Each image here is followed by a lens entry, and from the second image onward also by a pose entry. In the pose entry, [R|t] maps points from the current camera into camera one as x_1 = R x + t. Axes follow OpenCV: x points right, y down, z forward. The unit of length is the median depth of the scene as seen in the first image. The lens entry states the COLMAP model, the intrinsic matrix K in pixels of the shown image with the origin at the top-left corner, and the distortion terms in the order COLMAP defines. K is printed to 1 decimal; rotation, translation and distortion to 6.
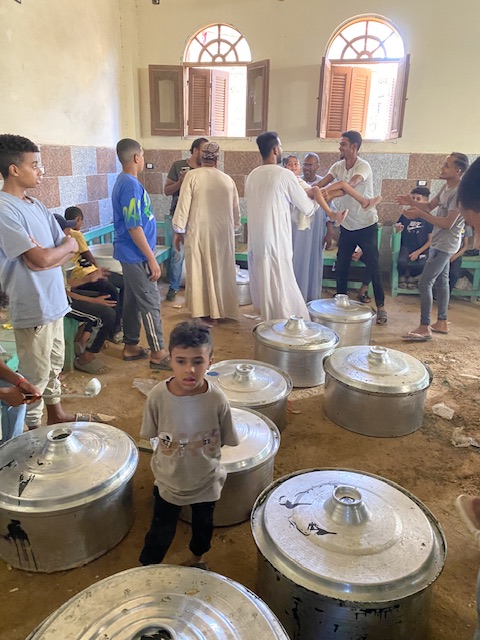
lens RADIAL K [[480.8, 0, 240.0], [0, 480.8, 320.0], [0, 0, 1]] dist [-0.010153, -0.004321]
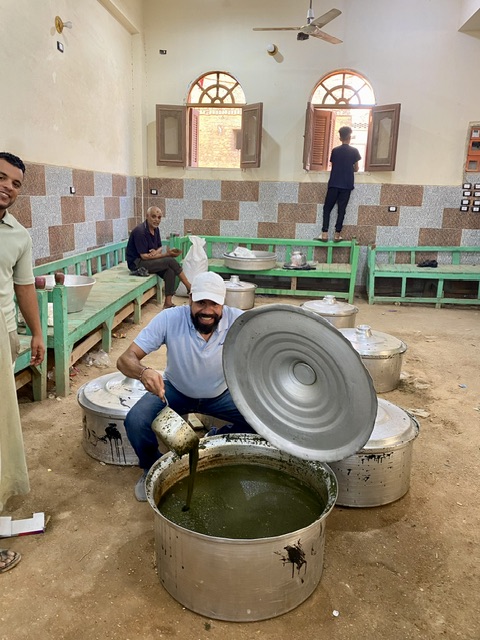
lens RADIAL K [[484.4, 0, 242.2], [0, 484.4, 324.1], [0, 0, 1]] dist [0.006985, -0.046358]
pose [[0.998092, -0.000079, 0.061748, -0.059905], [0.004232, 0.997735, -0.067138, 0.074136], [-0.061603, 0.067272, 0.995831, -0.137947]]
